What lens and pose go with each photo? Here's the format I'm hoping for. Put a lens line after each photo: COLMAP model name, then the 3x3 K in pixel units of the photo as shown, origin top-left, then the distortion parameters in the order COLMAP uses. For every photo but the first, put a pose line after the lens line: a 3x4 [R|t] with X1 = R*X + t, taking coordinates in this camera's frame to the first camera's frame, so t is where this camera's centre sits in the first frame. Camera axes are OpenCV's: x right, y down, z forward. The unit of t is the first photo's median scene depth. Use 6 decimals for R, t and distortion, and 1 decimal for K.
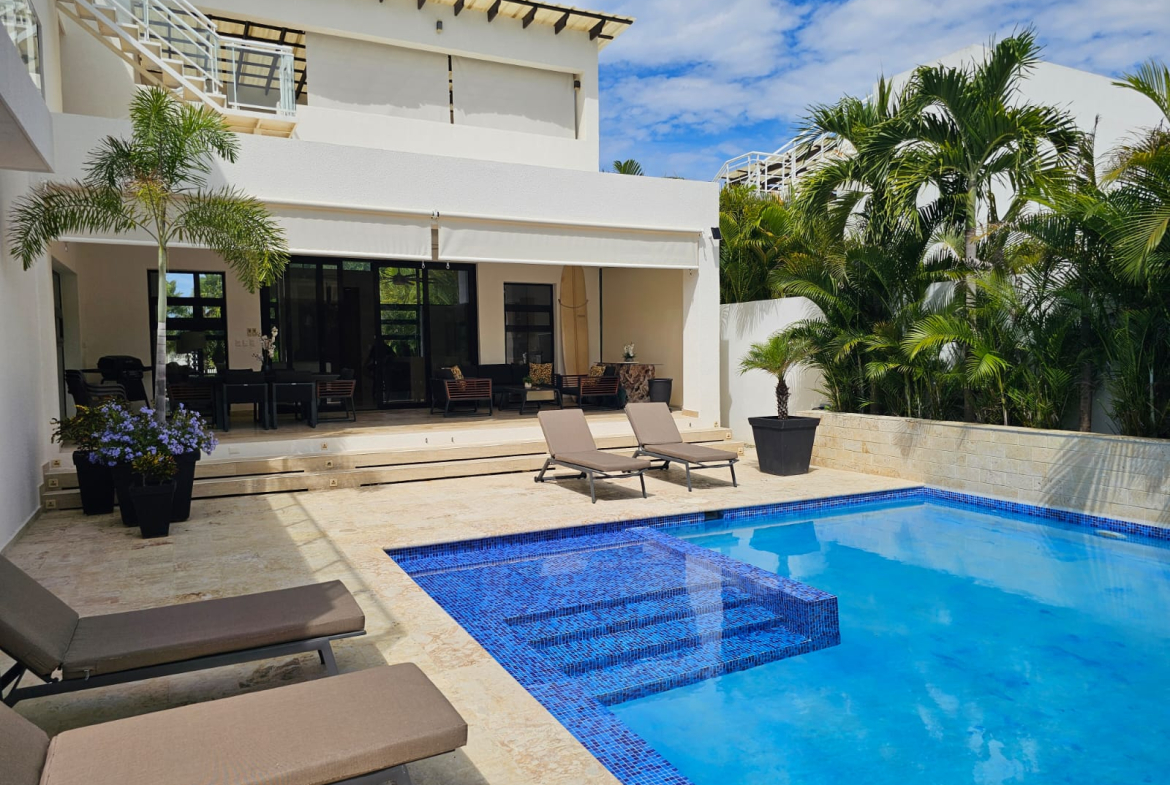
lens RADIAL K [[787.2, 0, 582.2], [0, 787.2, 396.6], [0, 0, 1]] dist [0.043713, -0.034893]
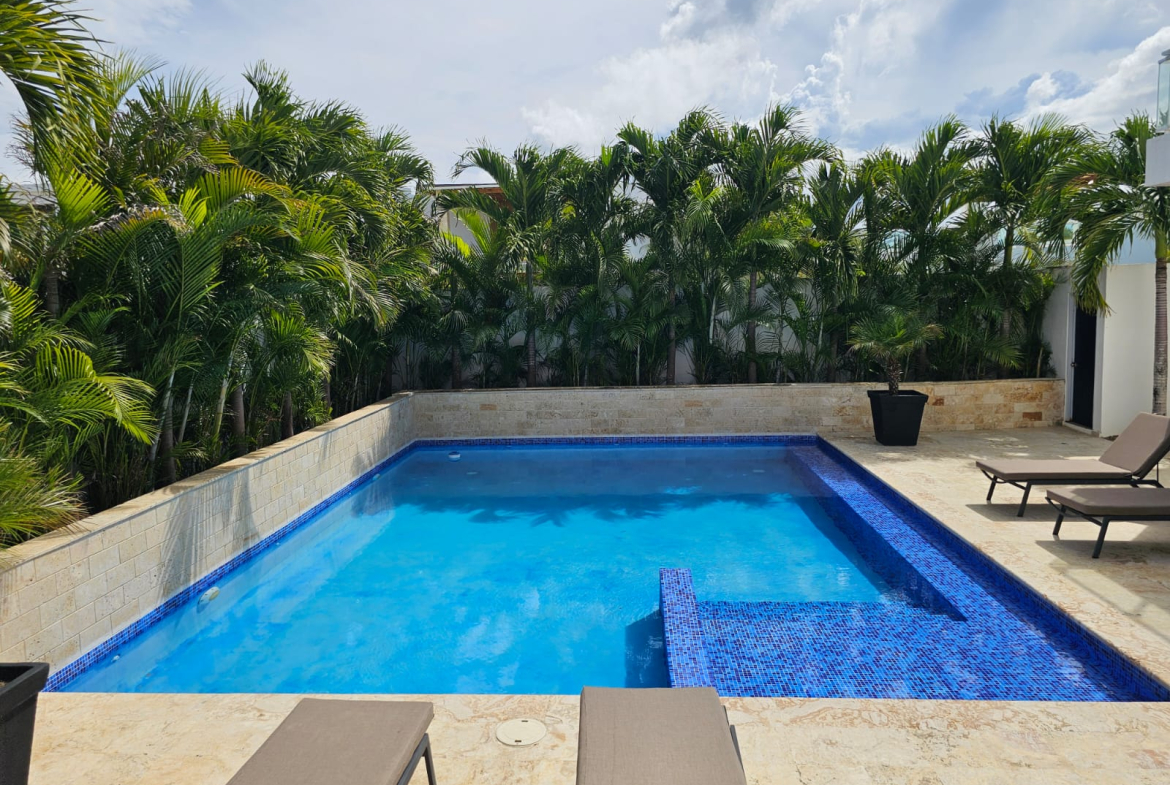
lens RADIAL K [[787.2, 0, 584.8], [0, 787.2, 393.2], [0, 0, 1]] dist [0.043713, -0.034893]
pose [[-0.861762, -0.025655, 0.506664, -0.146684], [0.063710, 0.985341, 0.158255, -0.169931], [-0.503297, 0.168658, -0.847494, 1.629426]]
